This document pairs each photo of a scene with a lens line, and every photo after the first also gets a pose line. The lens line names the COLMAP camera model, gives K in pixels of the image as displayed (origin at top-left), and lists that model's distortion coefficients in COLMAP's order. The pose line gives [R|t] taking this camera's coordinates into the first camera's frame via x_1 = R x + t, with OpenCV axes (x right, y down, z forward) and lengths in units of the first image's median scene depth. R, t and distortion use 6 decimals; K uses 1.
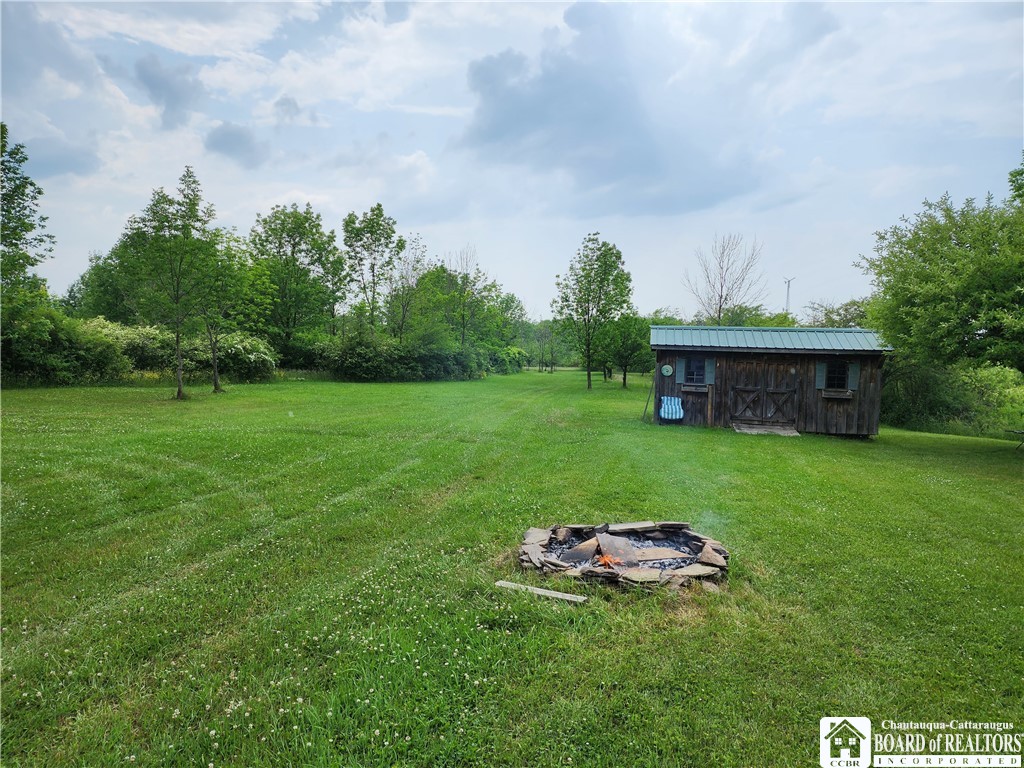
lens RADIAL K [[690.8, 0, 509.1], [0, 690.8, 389.1], [0, 0, 1]] dist [0.129473, -0.099742]
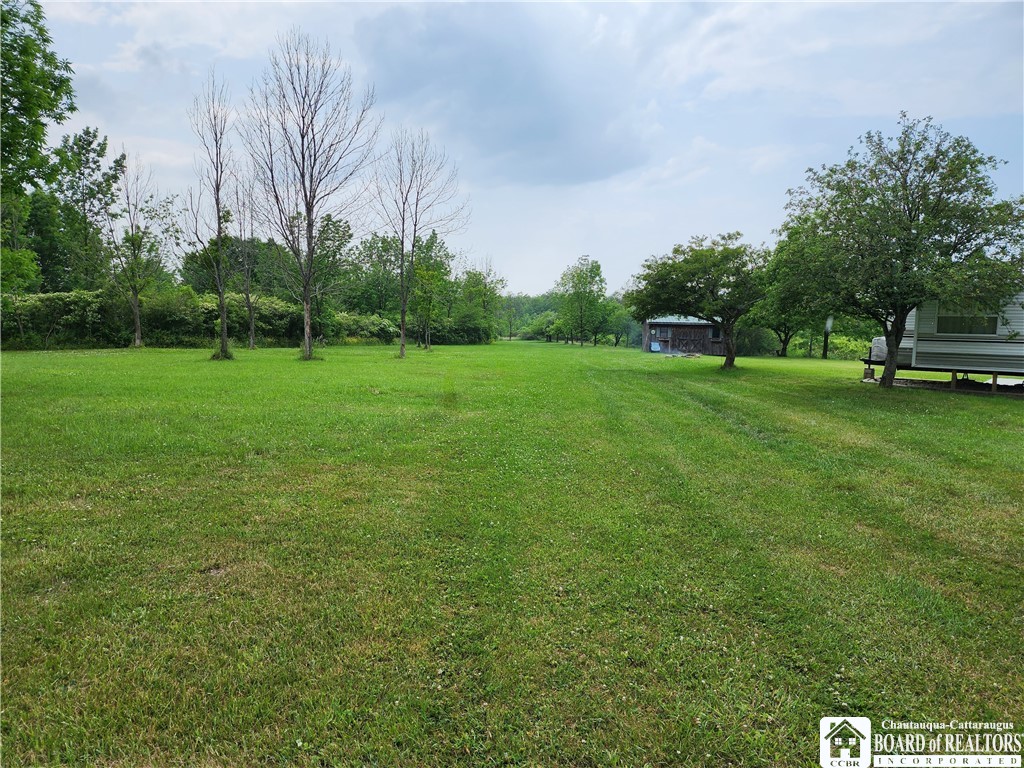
lens RADIAL K [[718.1, 0, 511.6], [0, 718.1, 363.2], [0, 0, 1]] dist [0.137996, -0.048834]
pose [[0.989511, -0.013770, 0.143800, -0.714507], [0.013982, 0.999902, -0.000464, 0.087992], [-0.143780, 0.002470, 0.989607, -1.644349]]
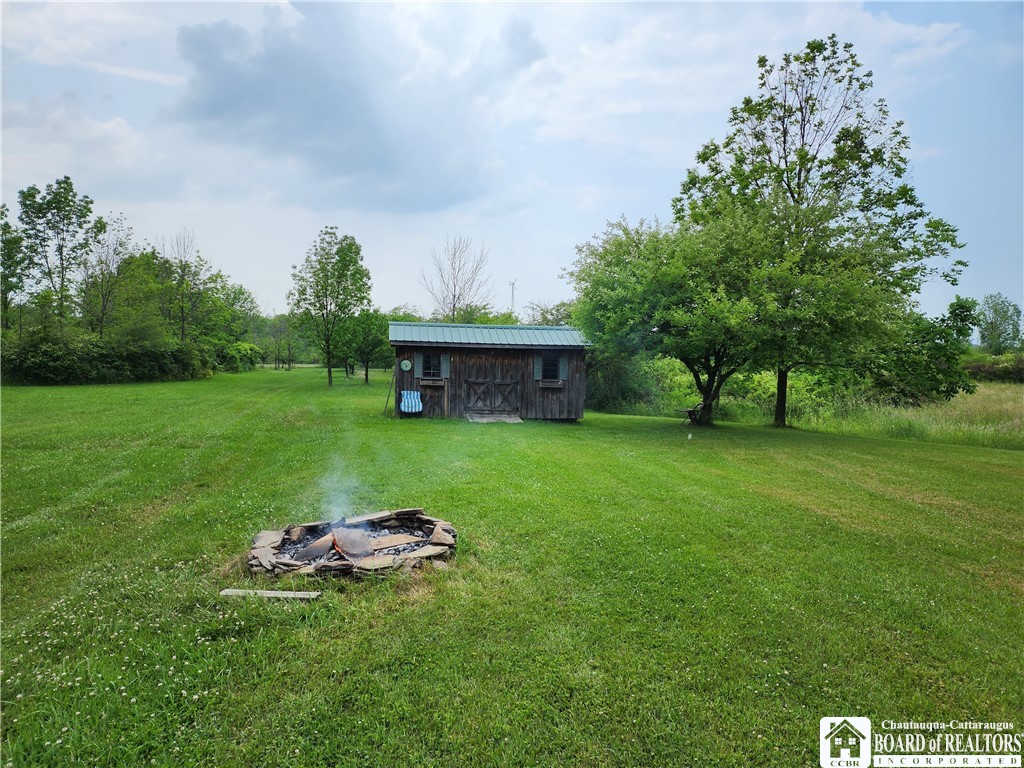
lens RADIAL K [[690.8, 0, 509.1], [0, 690.8, 389.1], [0, 0, 1]] dist [0.129473, -0.099742]
pose [[0.935378, -0.028805, 0.352475, 0.008133], [0.027034, 0.999585, 0.009946, 0.002234], [-0.352615, 0.000226, 0.935768, -0.016944]]
